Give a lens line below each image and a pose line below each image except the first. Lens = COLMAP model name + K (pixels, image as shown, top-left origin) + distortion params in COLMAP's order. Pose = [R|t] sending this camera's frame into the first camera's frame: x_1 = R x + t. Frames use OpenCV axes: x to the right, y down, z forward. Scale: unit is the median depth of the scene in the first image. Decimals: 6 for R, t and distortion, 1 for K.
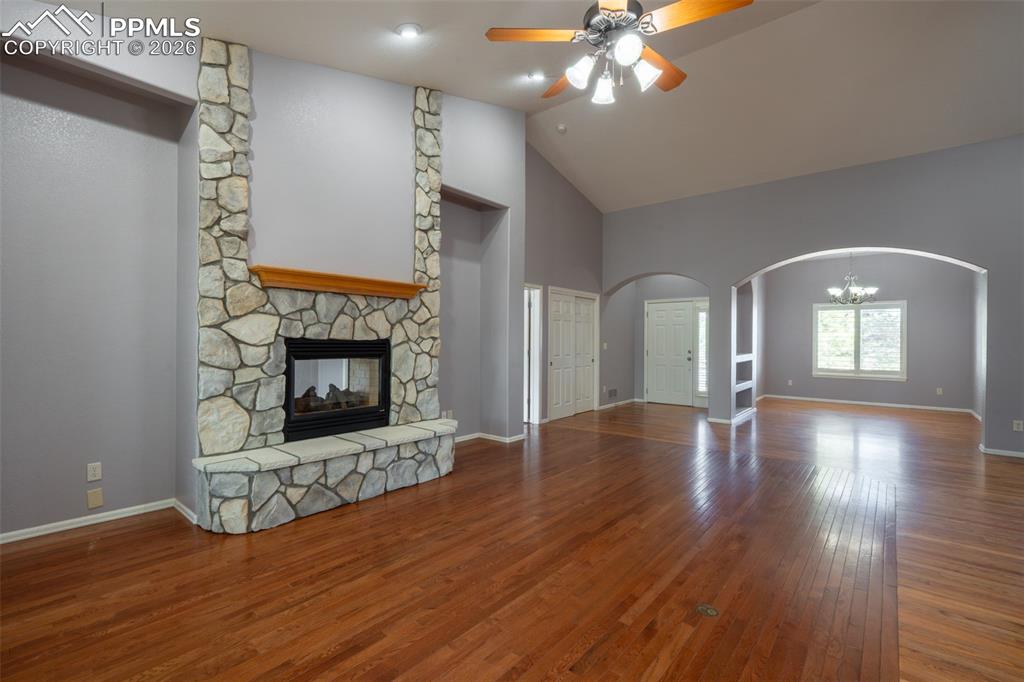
lens RADIAL K [[451.8, 0, 507.4], [0, 451.8, 340.7], [0, 0, 1]] dist [-0.009406, 0.001239]
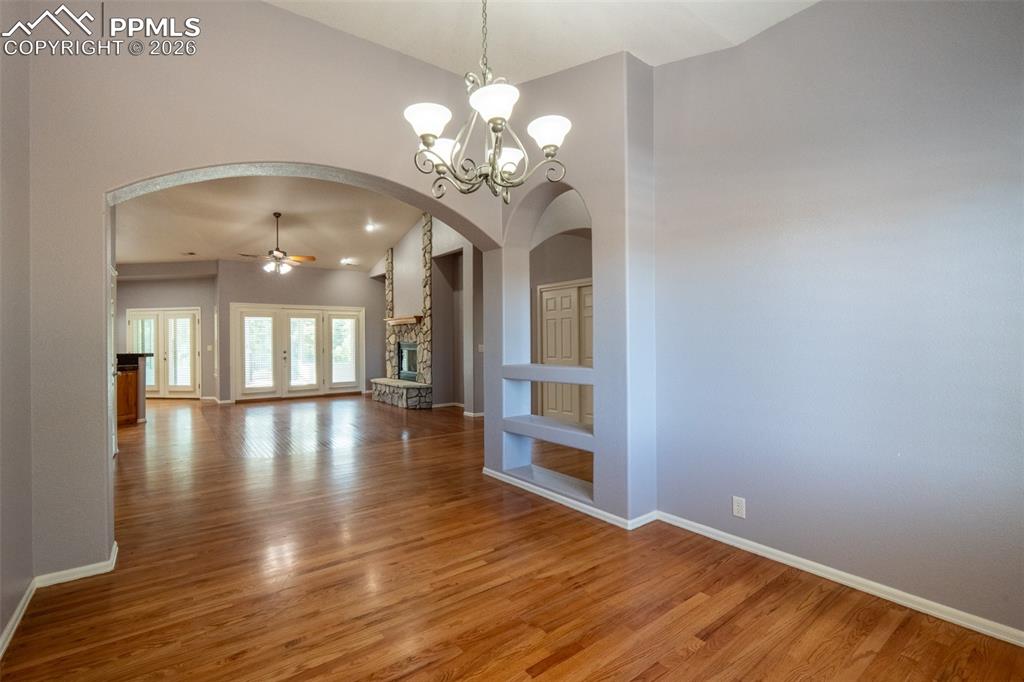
lens RADIAL K [[462.2, 0, 508.6], [0, 462.2, 339.9], [0, 0, 1]] dist [-0.011234, 0.003718]
pose [[-0.217861, -0.007376, -0.975952, 1.775171], [0.008032, 0.999924, -0.009351, 0.010870], [0.975947, -0.009876, -0.217785, 1.873646]]
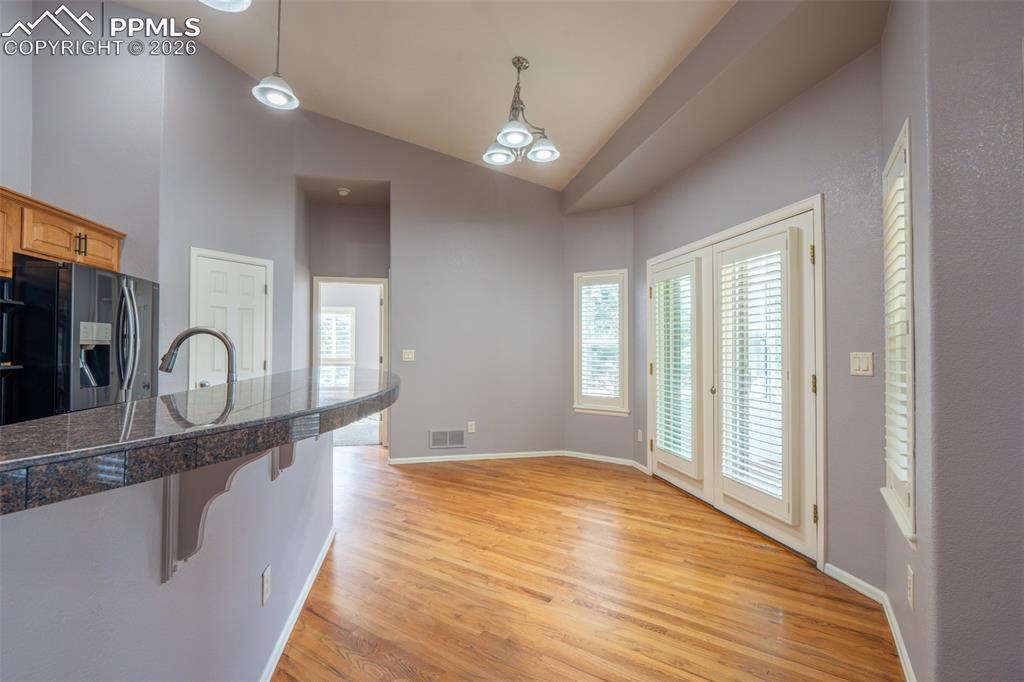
lens RADIAL K [[451.8, 0, 507.4], [0, 451.8, 340.7], [0, 0, 1]] dist [-0.009406, 0.001239]
pose [[-0.992711, -0.006843, -0.120327, 0.247273], [-0.005272, 0.999897, -0.013371, 0.000881], [0.120407, -0.012639, -0.992644, 0.302485]]
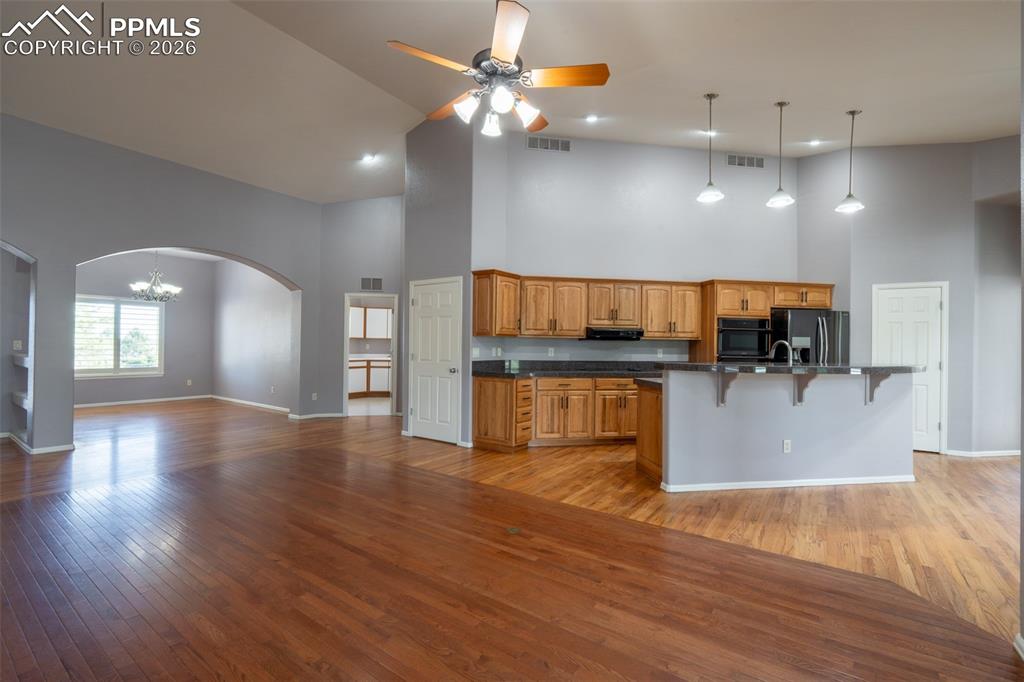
lens RADIAL K [[451.8, 0, 507.4], [0, 451.8, 340.7], [0, 0, 1]] dist [-0.009406, 0.001239]
pose [[-0.088972, 0.003303, 0.996029, -0.486318], [-0.014204, 0.999889, -0.004585, -0.001905], [-0.995933, -0.014556, -0.088915, 0.562469]]
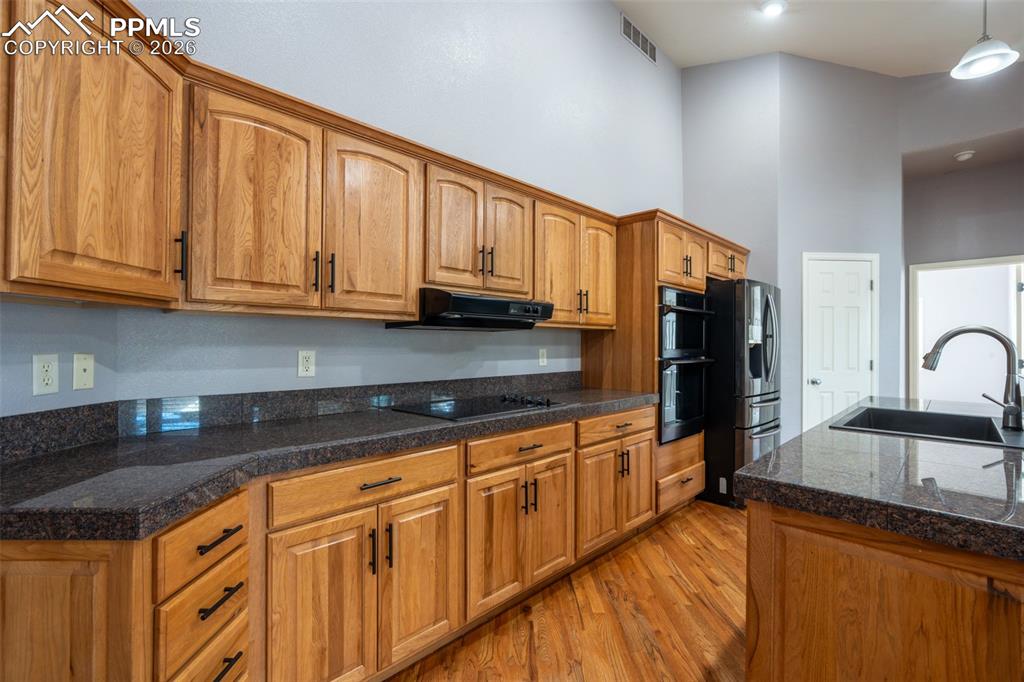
lens RADIAL K [[451.8, 0, 507.4], [0, 451.8, 340.7], [0, 0, 1]] dist [-0.009406, 0.001239]
pose [[-0.649039, -0.001973, 0.760752, 0.441284], [-0.007928, 0.999960, -0.004171, 0.003185], [-0.760714, -0.008739, -0.649029, 0.440587]]
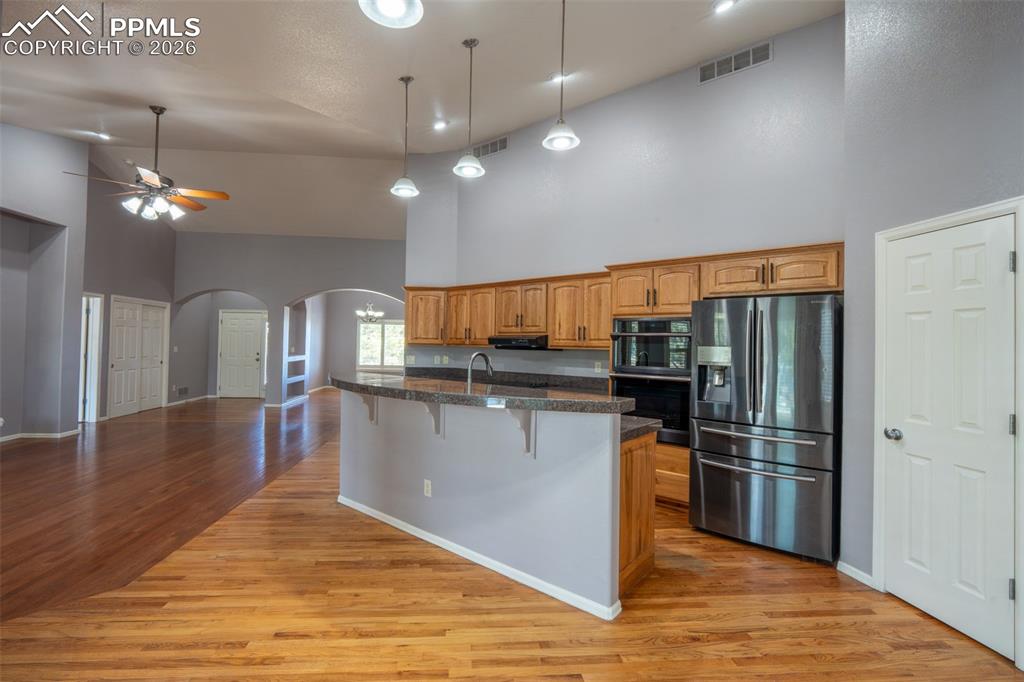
lens RADIAL K [[461.5, 0, 506.3], [0, 461.5, 338.2], [0, 0, 1]] dist [-0.017335, 0.000510]
pose [[0.696281, 0.019417, 0.717506, -0.050670], [-0.016386, 0.999804, -0.011156, -0.030771], [-0.717582, -0.003989, 0.696462, -0.726025]]
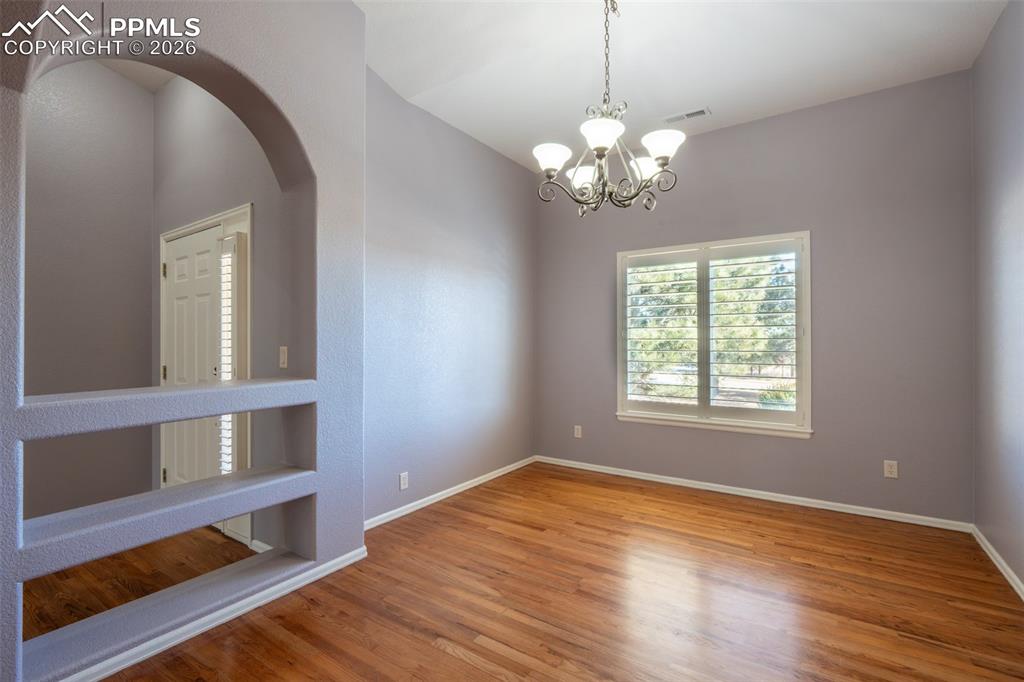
lens RADIAL K [[462.2, 0, 508.6], [0, 462.2, 339.9], [0, 0, 1]] dist [-0.011234, 0.003718]
pose [[0.994782, -0.005182, 0.101892, 1.159111], [0.005355, 0.999985, -0.001424, 0.005863], [-0.101884, 0.001962, 0.994794, 1.240553]]
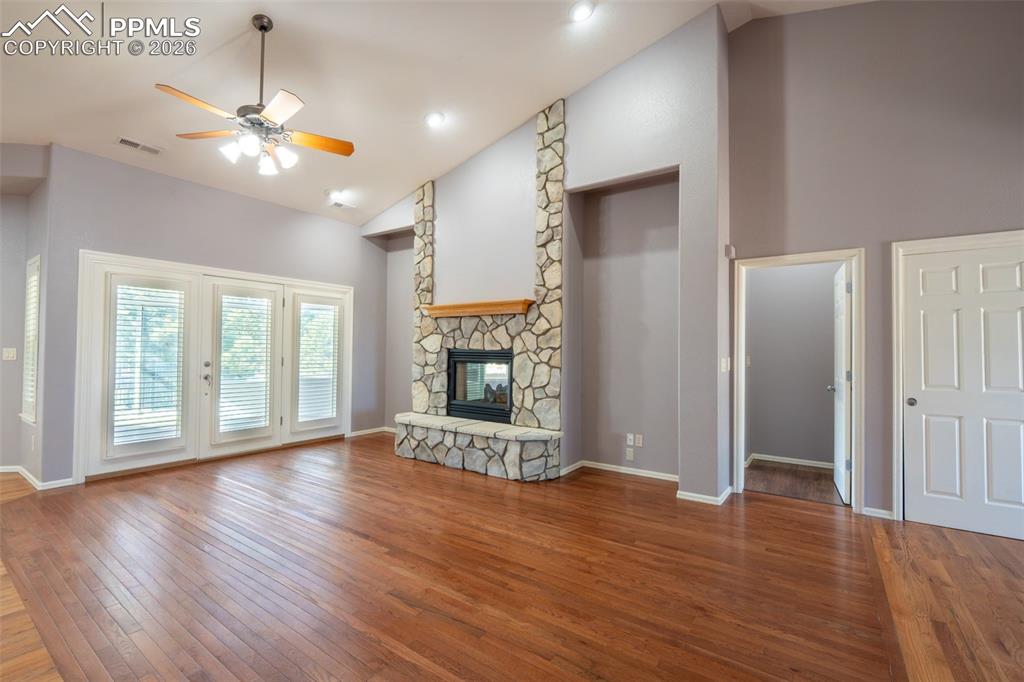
lens RADIAL K [[451.8, 0, 507.4], [0, 451.8, 340.7], [0, 0, 1]] dist [-0.009406, 0.001239]
pose [[0.085520, -0.025621, -0.996007, 0.880826], [-0.009547, 0.999602, -0.026533, 0.005077], [0.996291, 0.011778, 0.085242, 0.869212]]
